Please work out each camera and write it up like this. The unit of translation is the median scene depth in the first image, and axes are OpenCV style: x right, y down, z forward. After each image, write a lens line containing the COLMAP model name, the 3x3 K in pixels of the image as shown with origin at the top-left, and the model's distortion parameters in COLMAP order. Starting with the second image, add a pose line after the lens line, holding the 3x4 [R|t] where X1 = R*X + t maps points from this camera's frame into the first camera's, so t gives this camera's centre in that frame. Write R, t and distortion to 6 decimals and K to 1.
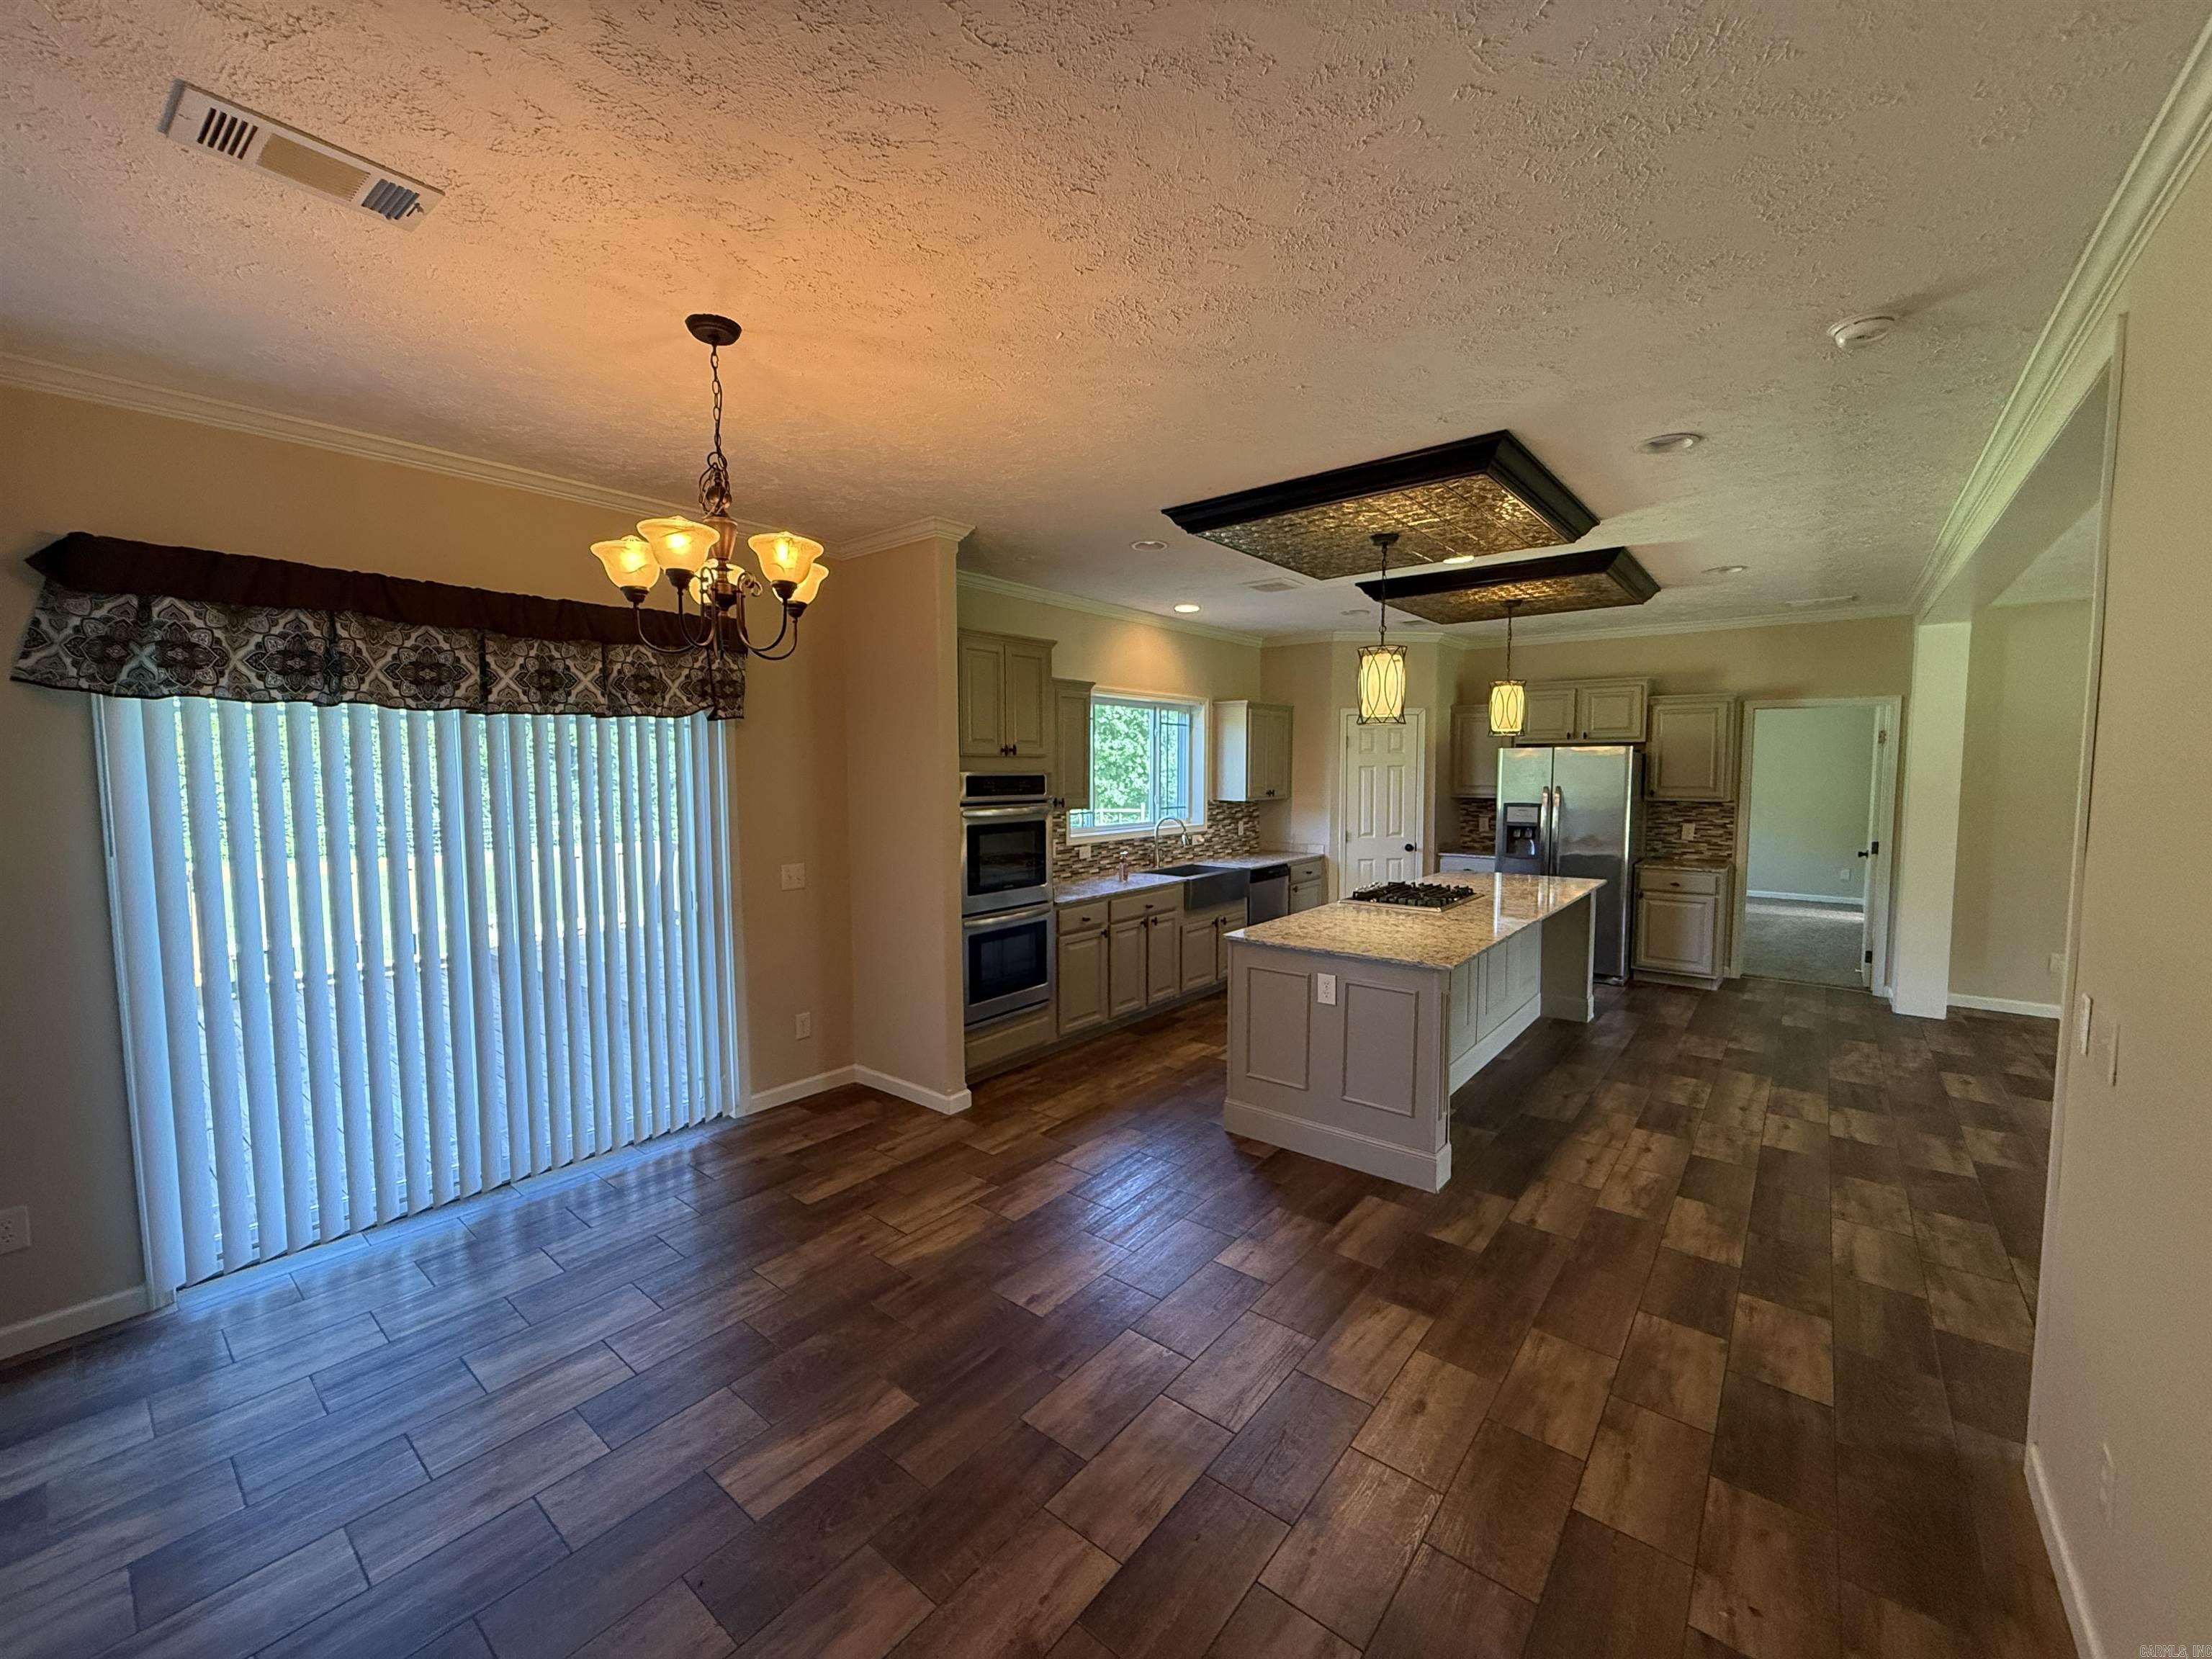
lens RADIAL K [[881.4, 0, 1100.1], [0, 881.4, 831.3], [0, 0, 1]] dist [-0.000255, 0.000351]
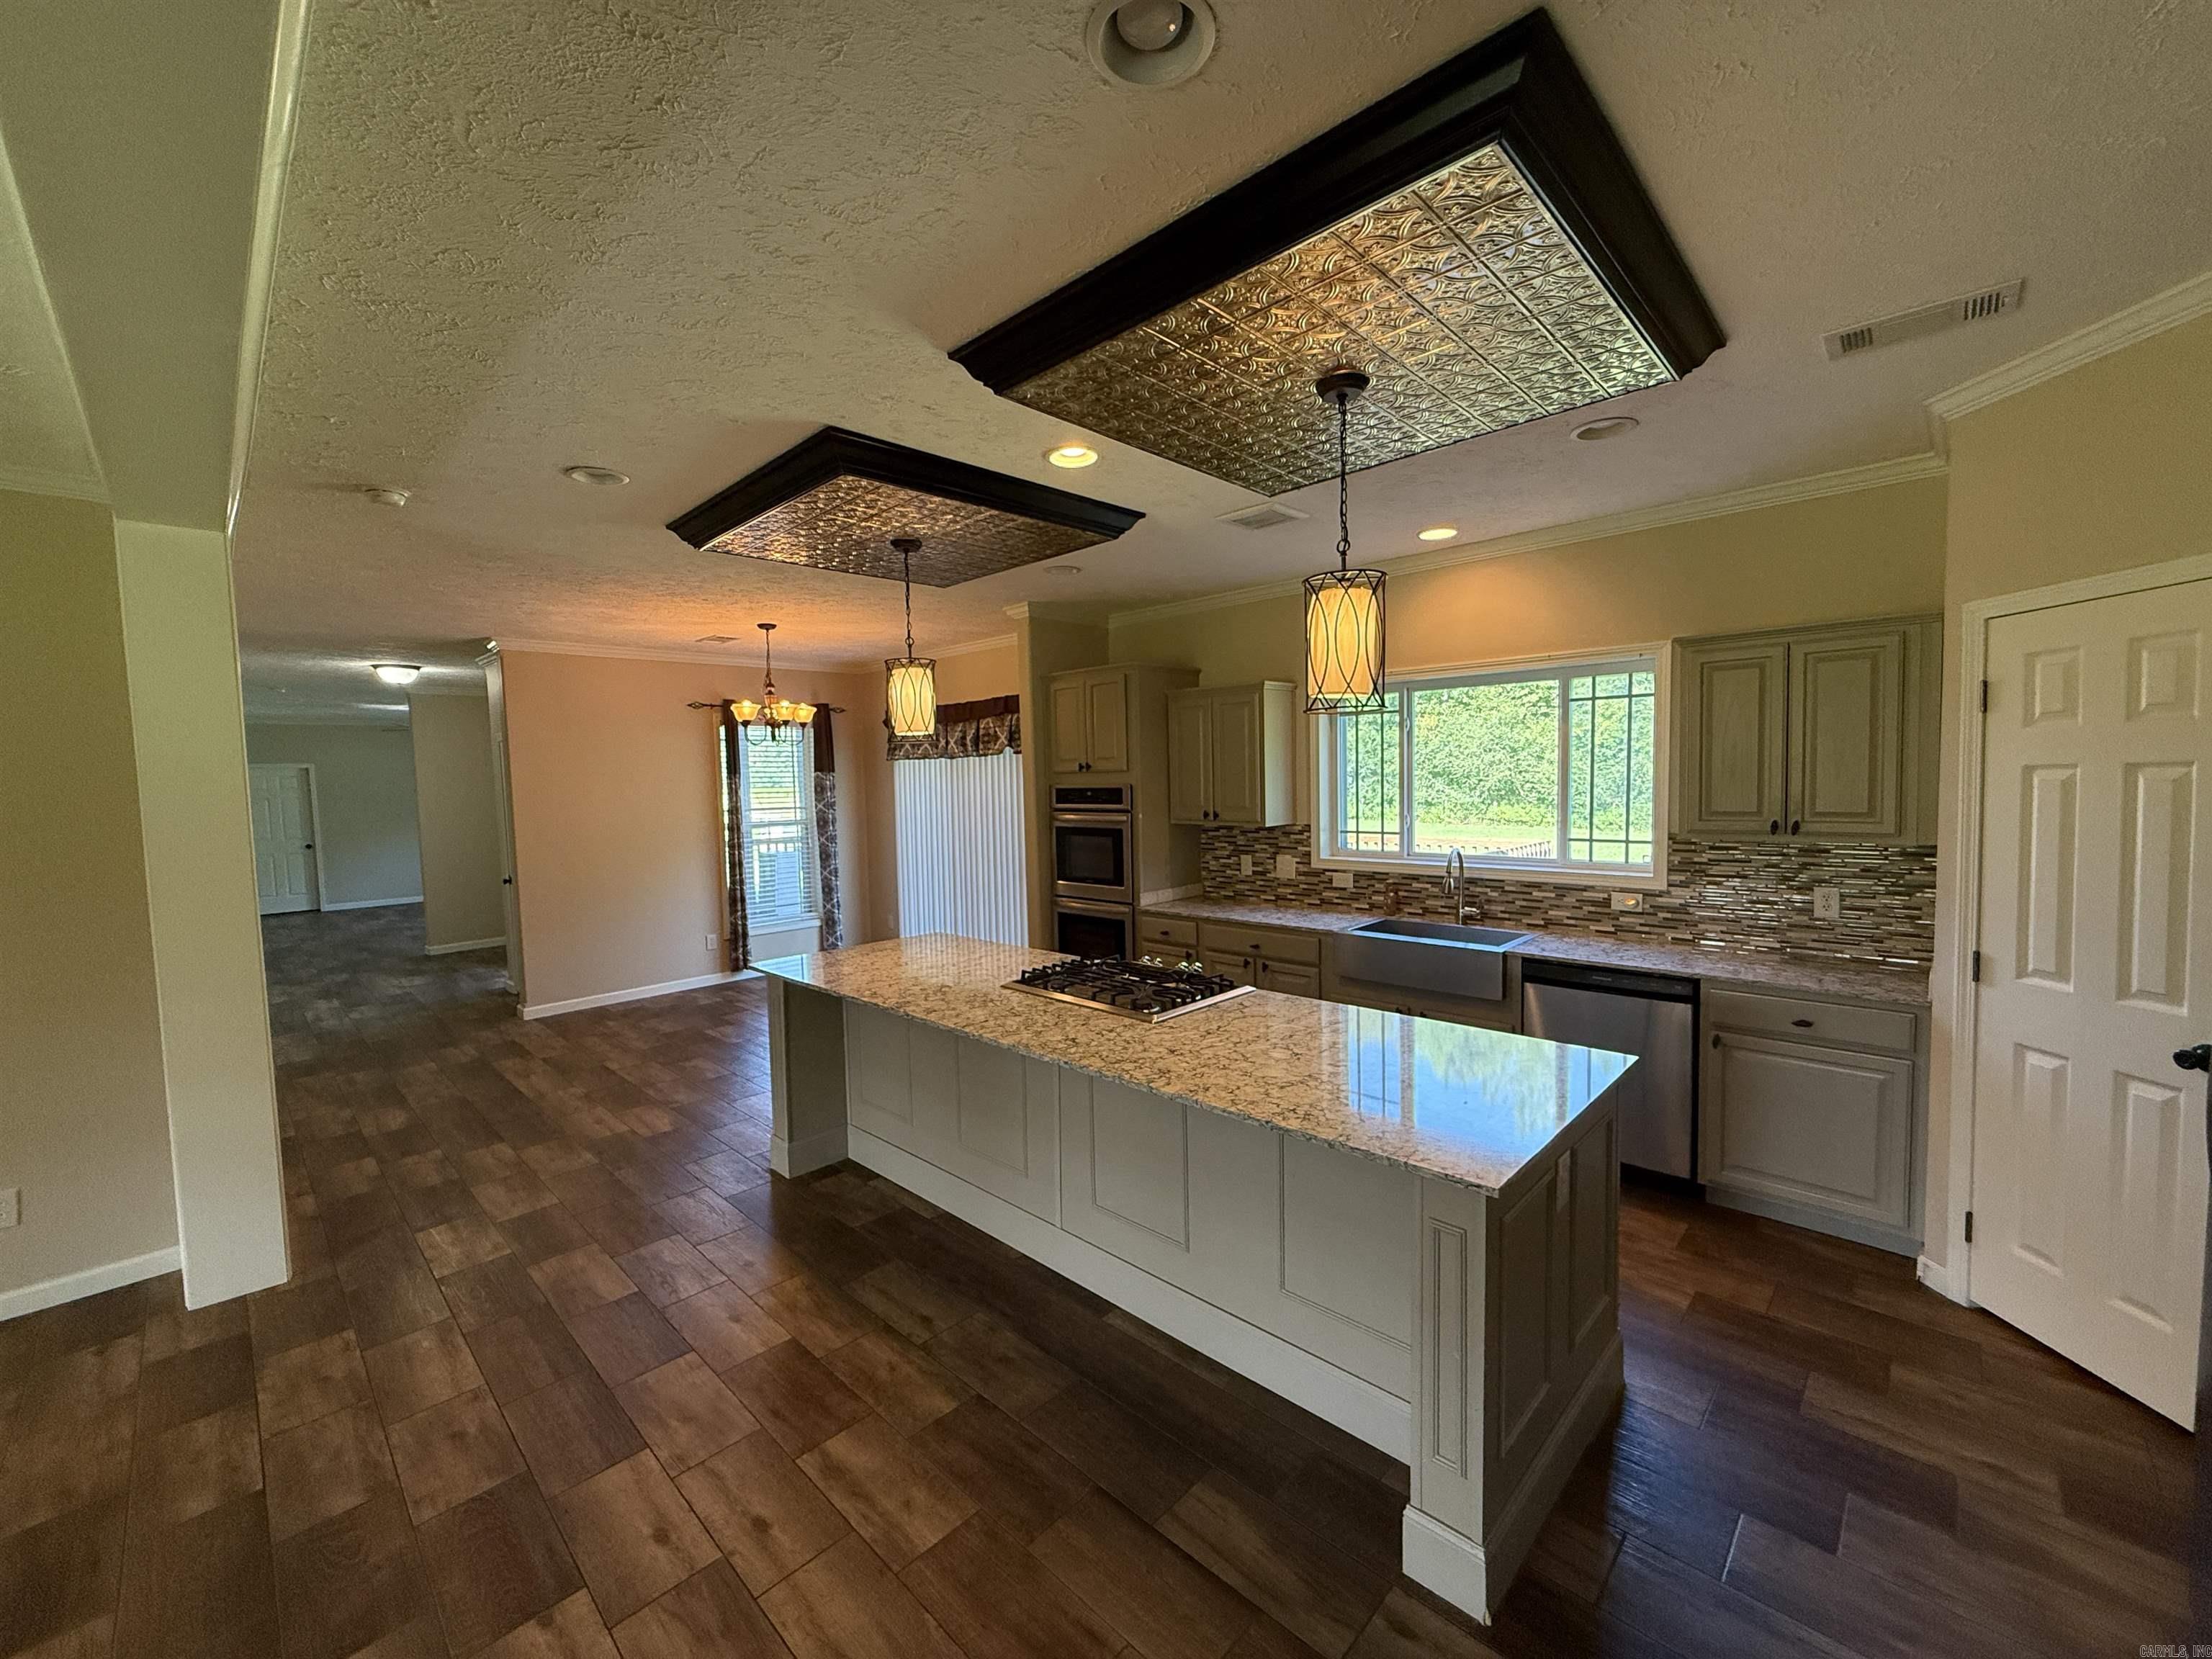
lens RADIAL K [[881.4, 0, 1101.0], [0, 881.4, 832.4], [0, 0, 1]] dist [-0.000255, 0.000351]
pose [[-0.089524, 0.068173, -0.993649, 0.968294], [-0.050338, 0.996070, 0.072874, -0.081459], [0.994712, 0.056543, -0.085740, 1.005353]]
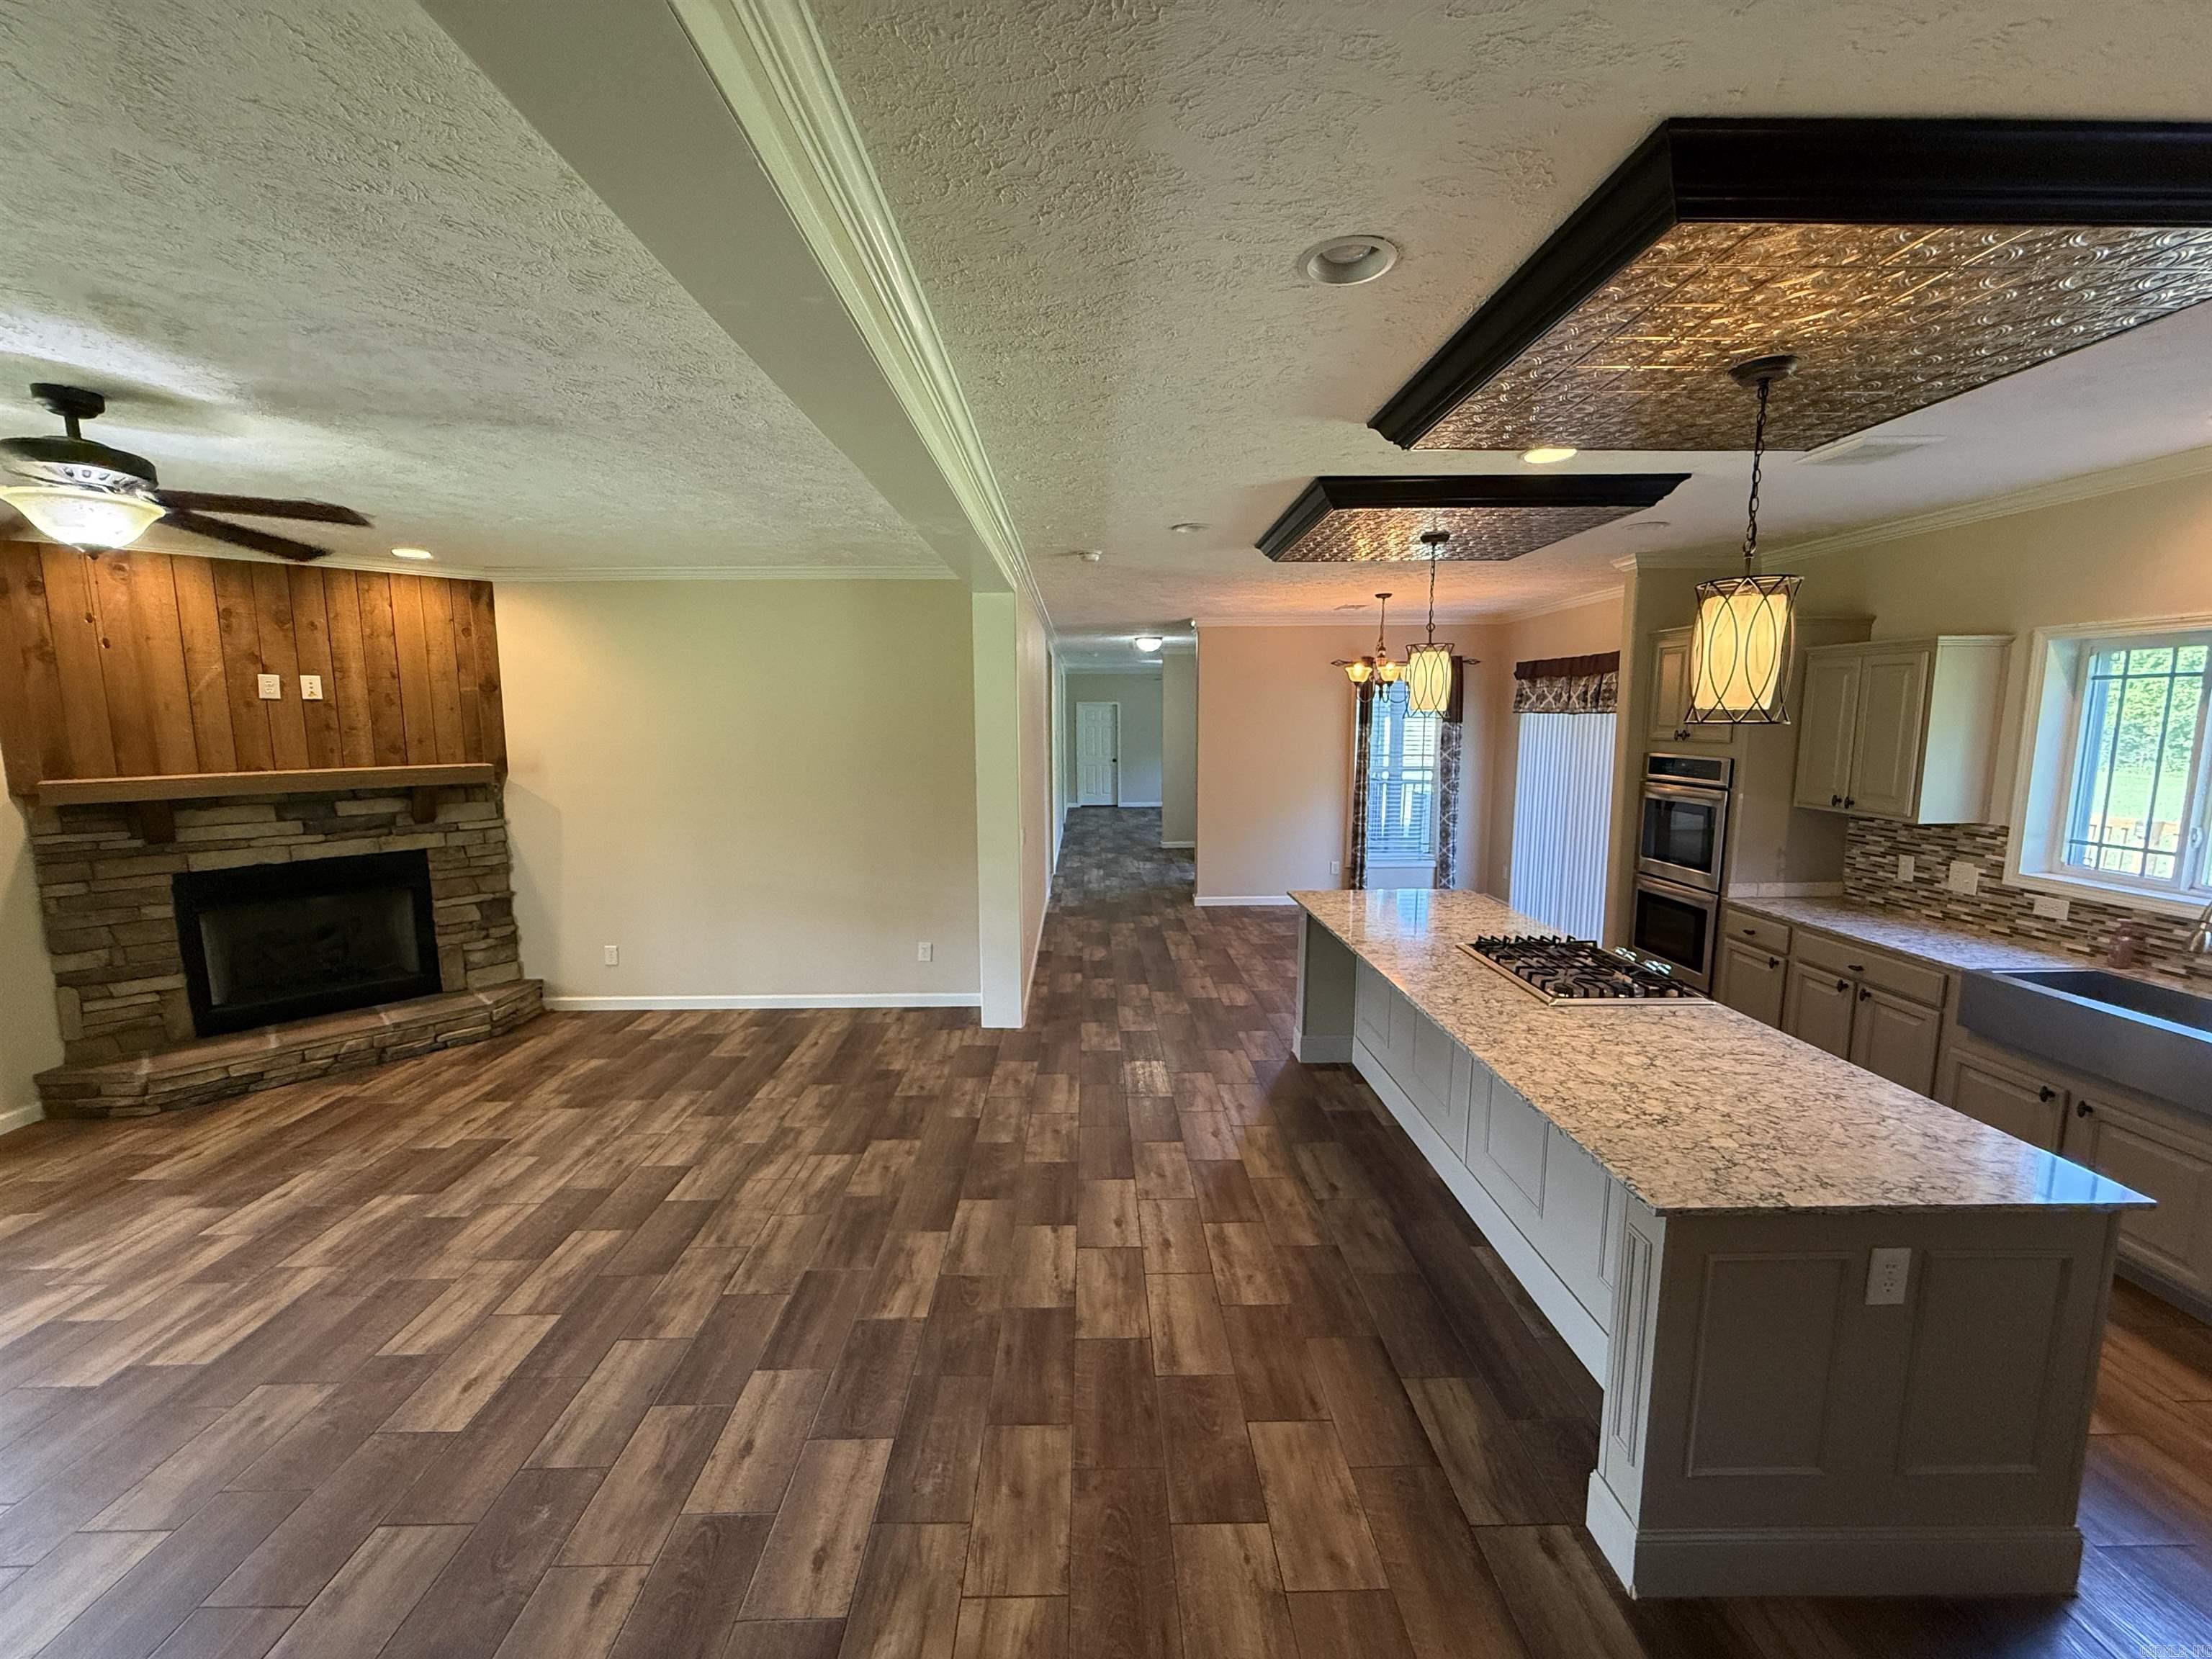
lens RADIAL K [[881.4, 0, 1100.7], [0, 881.4, 831.7], [0, 0, 1]] dist [-0.000255, 0.000351]
pose [[-0.765260, 0.090166, -0.637375, 1.013402], [-0.042143, 0.981000, 0.189376, -0.133652], [0.642340, 0.171783, -0.746920, 1.218738]]
